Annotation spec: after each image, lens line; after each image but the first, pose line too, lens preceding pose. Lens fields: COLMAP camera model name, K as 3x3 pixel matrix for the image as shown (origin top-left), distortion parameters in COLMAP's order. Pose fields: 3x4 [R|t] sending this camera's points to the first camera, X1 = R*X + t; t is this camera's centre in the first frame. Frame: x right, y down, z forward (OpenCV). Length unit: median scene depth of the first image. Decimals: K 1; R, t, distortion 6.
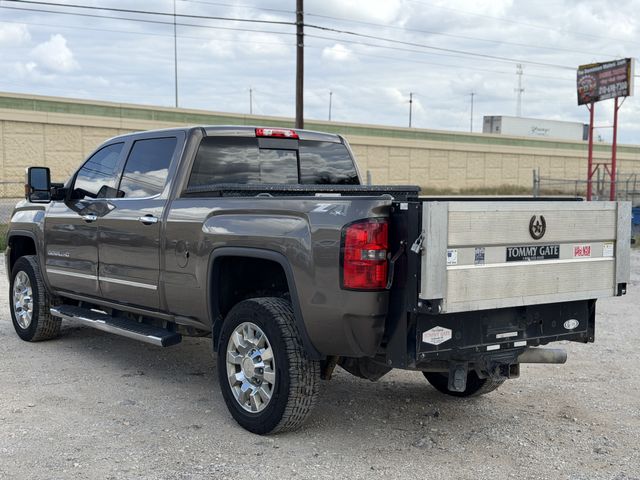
lens RADIAL K [[905.9, 0, 318.2], [0, 905.9, 241.6], [0, 0, 1]] dist [0.172361, 0.000000]
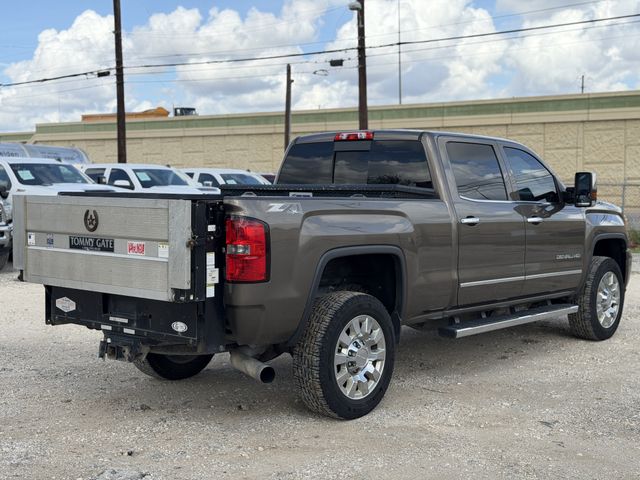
lens RADIAL K [[905.9, 0, 316.1], [0, 905.9, 238.5], [0, 0, 1]] dist [0.172361, 0.000000]
pose [[0.196833, 0.057521, -0.978748, 1.353824], [-0.055424, 0.997334, 0.047467, -0.060558], [0.978869, 0.044903, 0.199496, 1.041904]]
